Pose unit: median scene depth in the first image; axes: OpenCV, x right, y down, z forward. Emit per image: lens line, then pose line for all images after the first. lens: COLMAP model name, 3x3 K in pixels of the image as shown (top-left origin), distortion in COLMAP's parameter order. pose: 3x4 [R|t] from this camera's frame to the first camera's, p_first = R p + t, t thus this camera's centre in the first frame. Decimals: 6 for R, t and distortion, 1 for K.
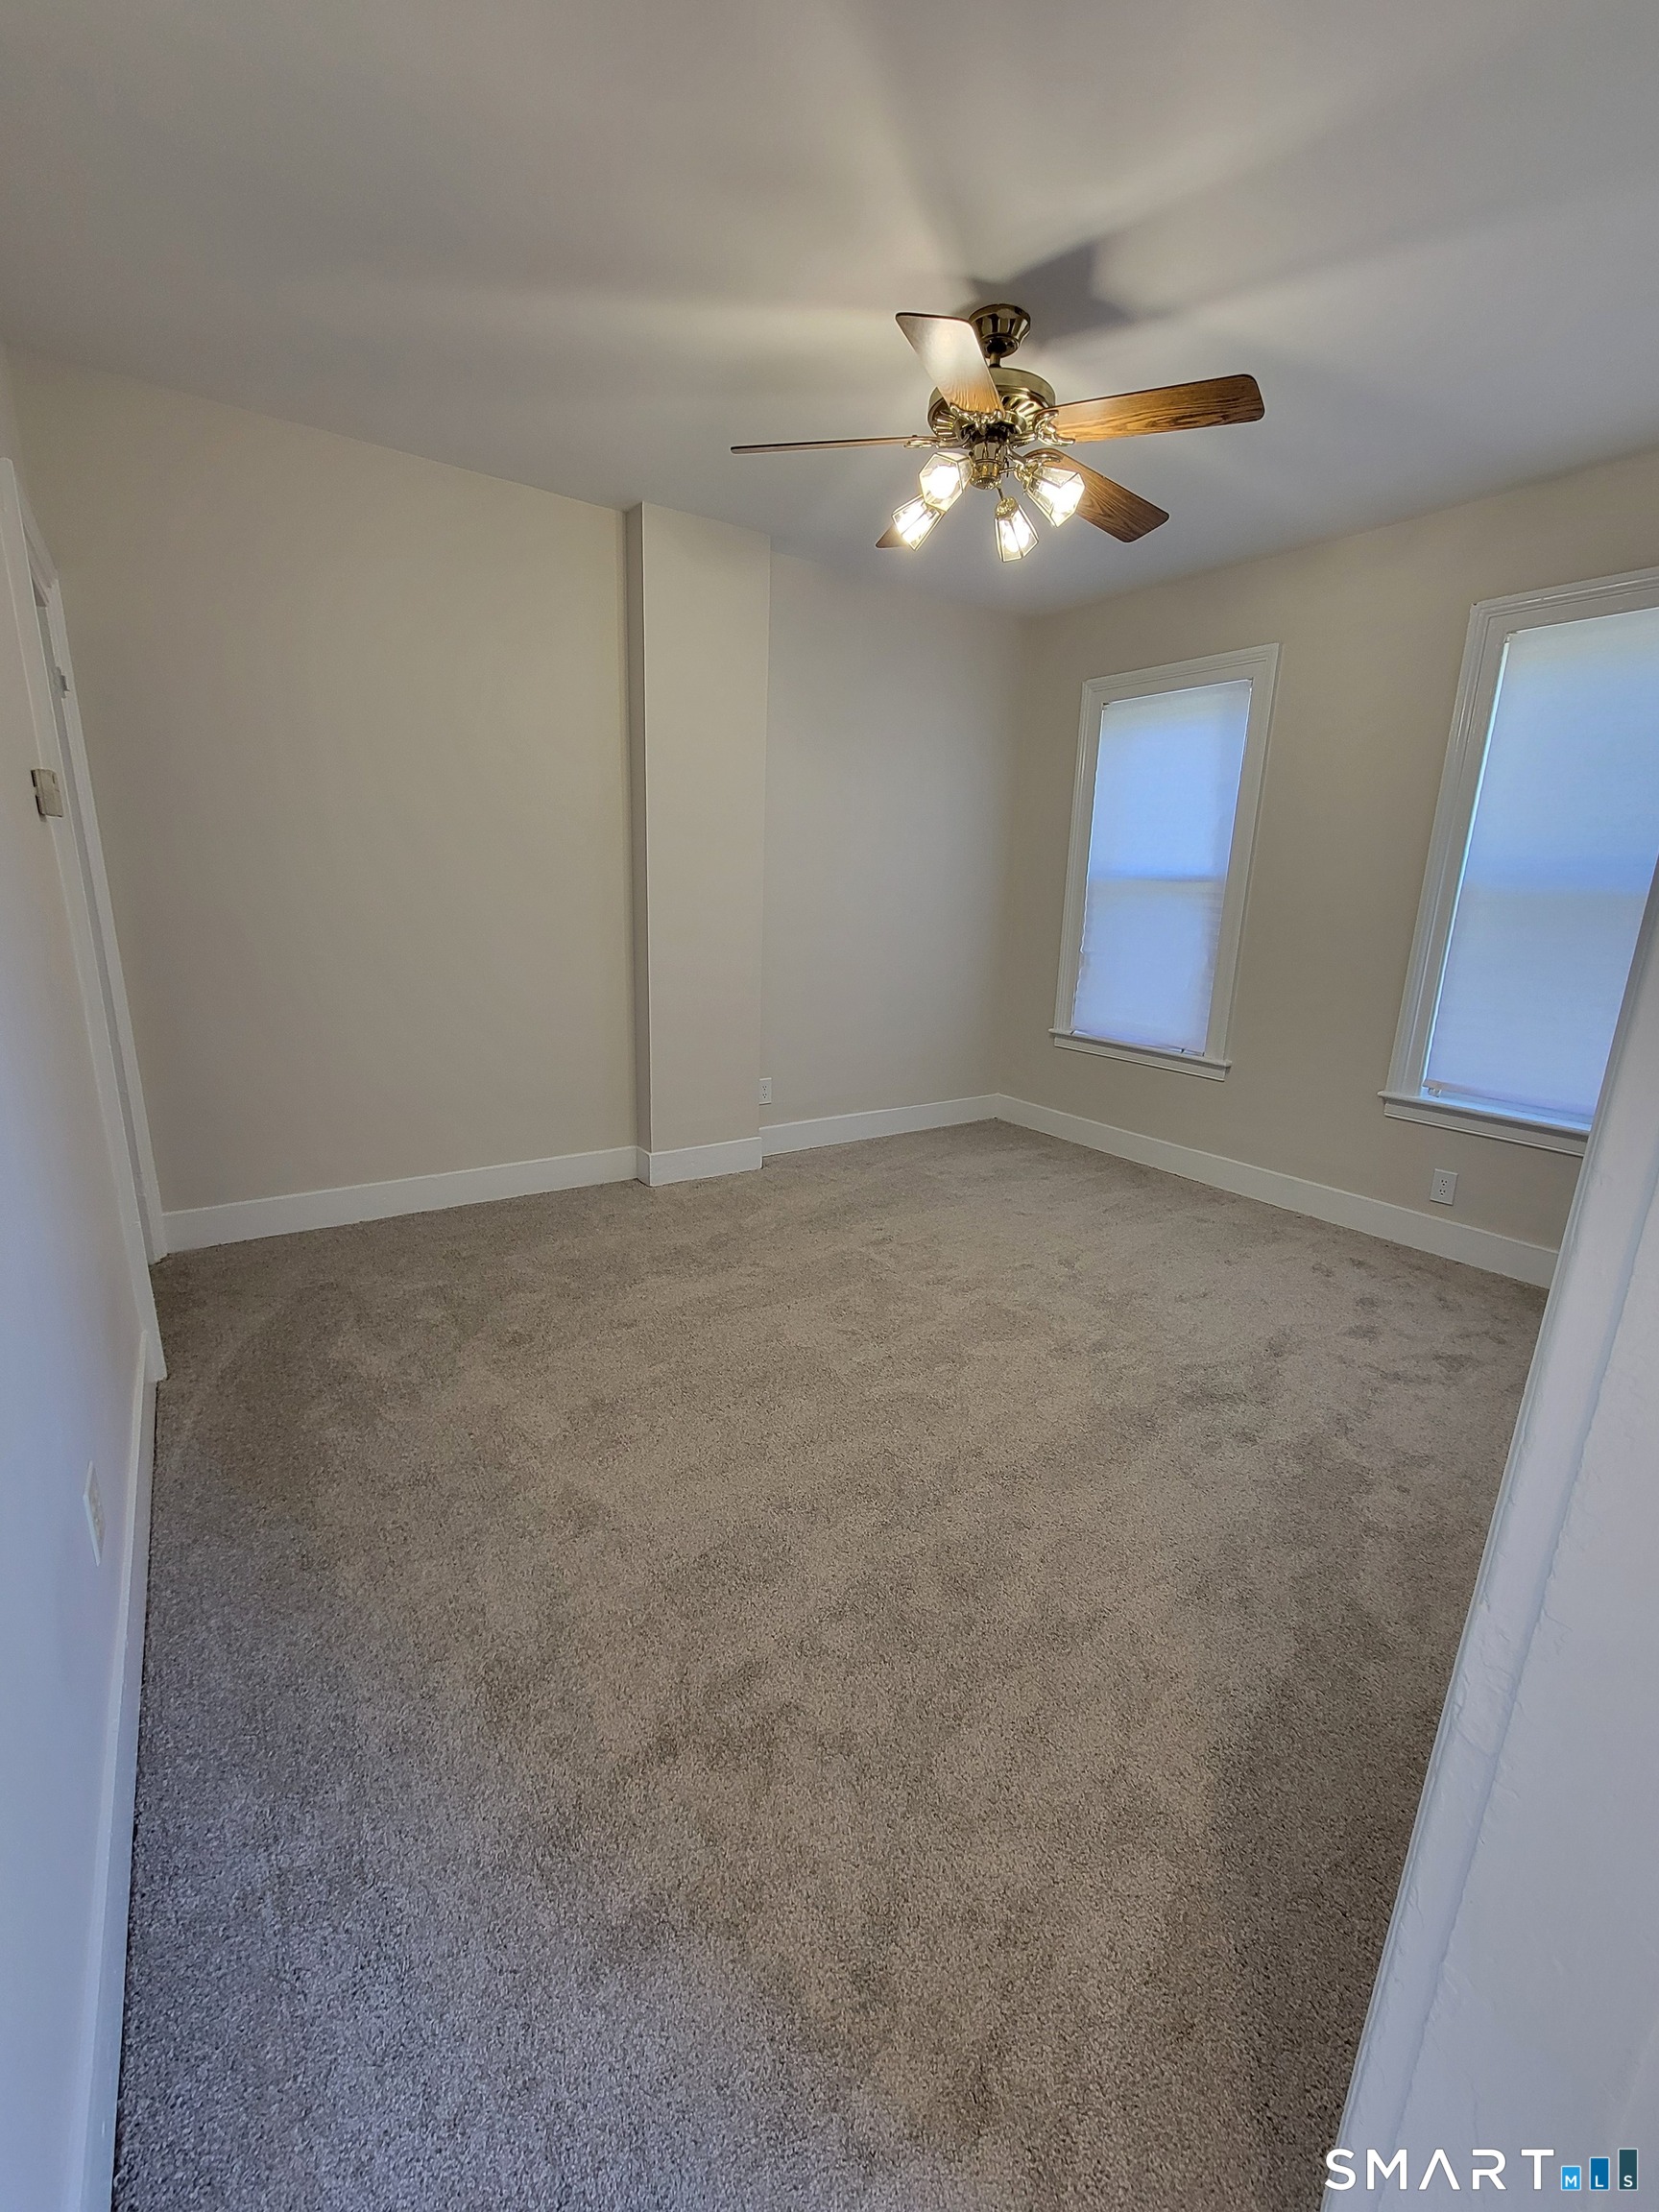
lens RADIAL K [[902.7, 0, 797.3], [0, 902.7, 1113.3], [0, 0, 1]] dist [-0.023894, 0.000125]
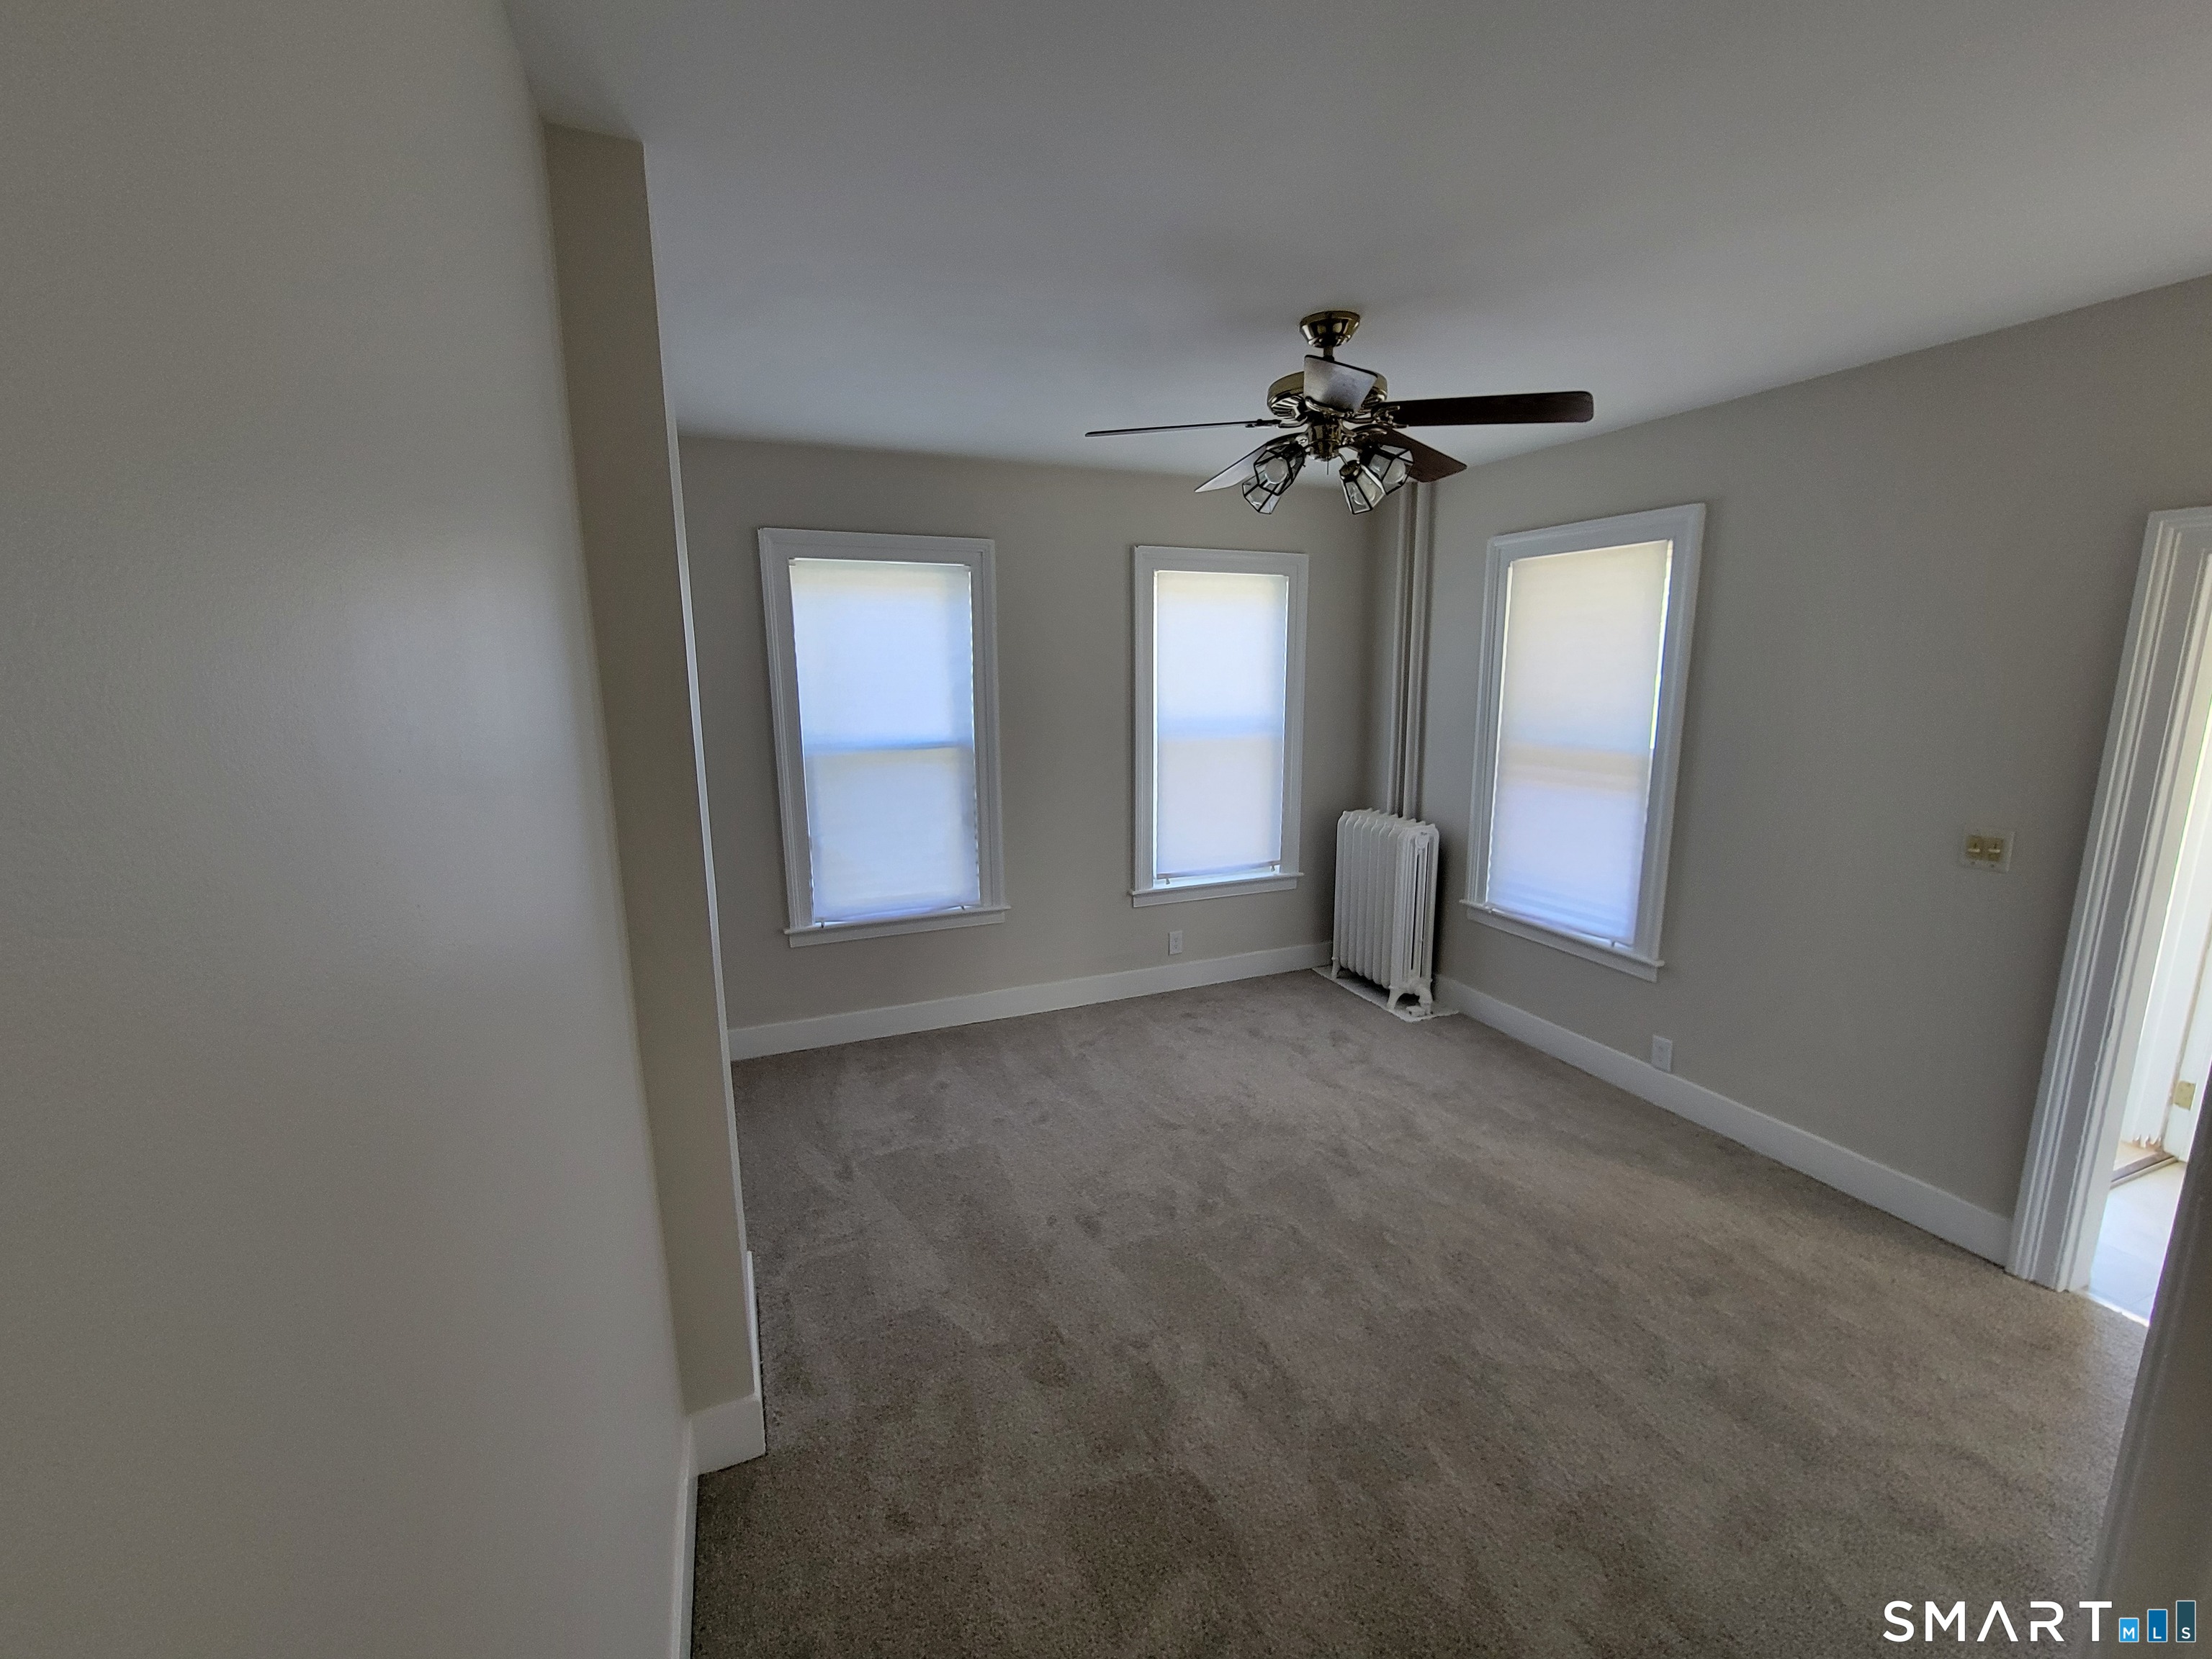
lens RADIAL K [[902.7, 0, 1106.0], [0, 902.7, 829.5], [0, 0, 1]] dist [-0.023894, 0.000125]
pose [[0.193028, -0.200687, 0.960450, -0.596517], [0.261714, 0.953927, 0.146726, -0.307364], [-0.945646, 0.223041, 0.236657, 0.681685]]
